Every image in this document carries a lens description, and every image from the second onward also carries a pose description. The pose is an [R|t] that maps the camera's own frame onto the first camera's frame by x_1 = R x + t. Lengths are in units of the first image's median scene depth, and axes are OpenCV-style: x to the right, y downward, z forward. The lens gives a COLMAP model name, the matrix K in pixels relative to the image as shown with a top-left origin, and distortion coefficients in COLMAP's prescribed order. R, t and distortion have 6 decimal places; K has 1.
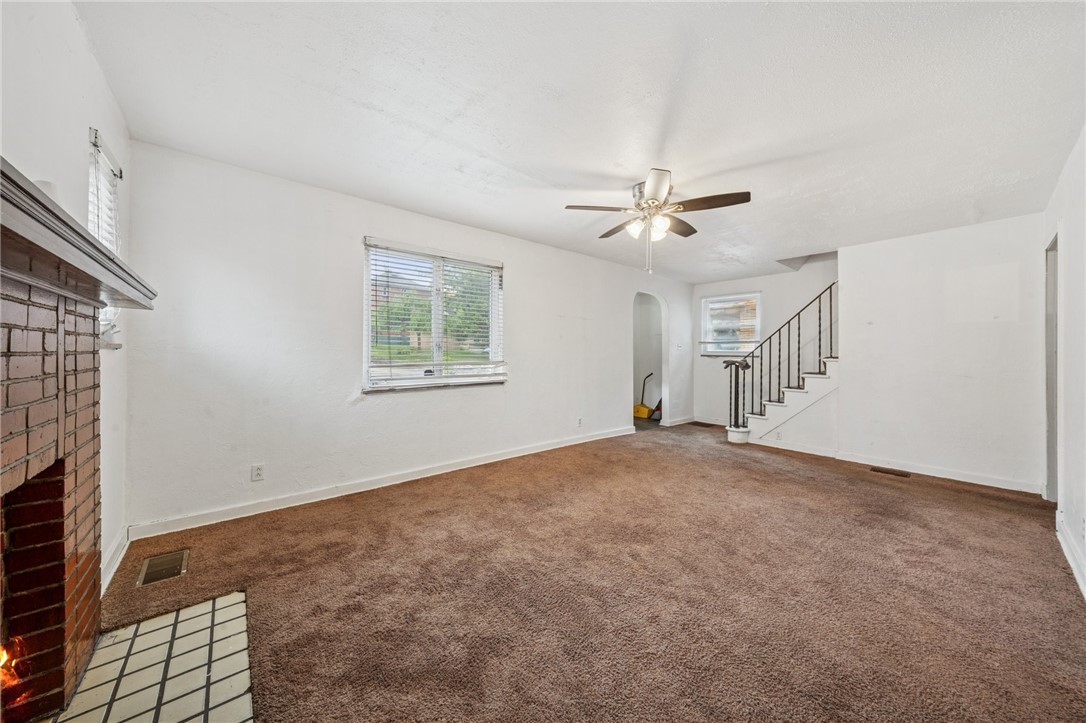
lens RADIAL K [[371.8, 0, 544.9], [0, 371.8, 359.1], [0, 0, 1]] dist [-0.005876, -0.000710]
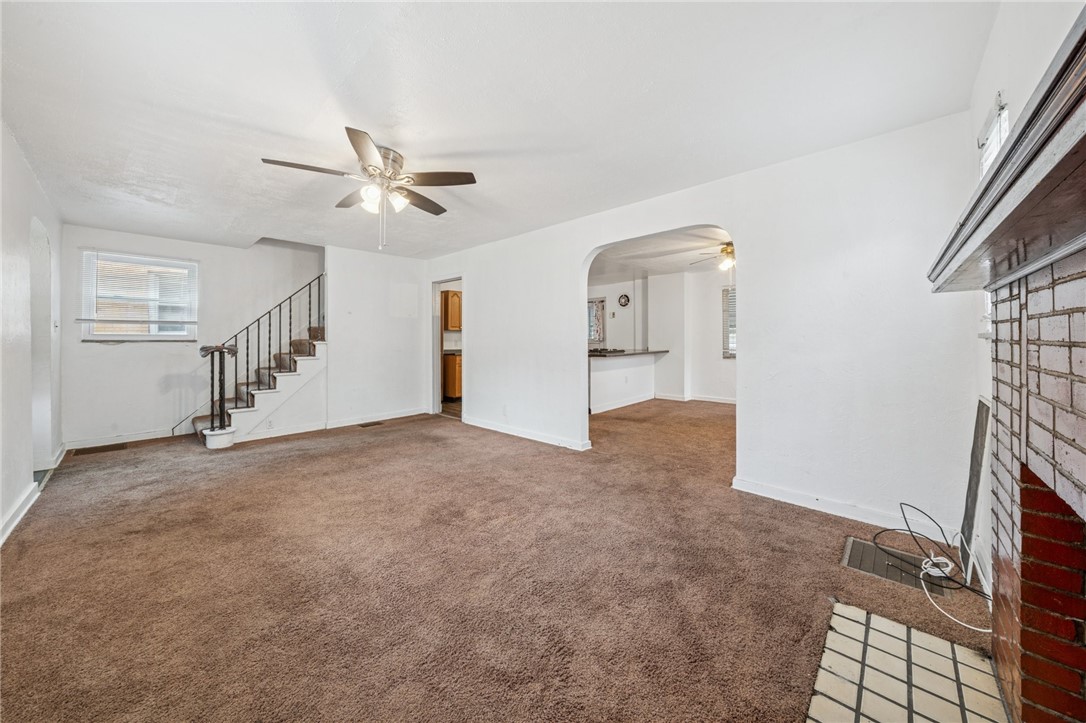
lens RADIAL K [[371.8, 0, 543.2], [0, 371.8, 335.6], [0, 0, 1]] dist [-0.005876, -0.000710]
pose [[-0.121875, 0.001126, 0.992545, -0.453804], [0.014750, 0.999891, 0.000677, -0.010717], [-0.992436, 0.014723, -0.121879, 0.490441]]
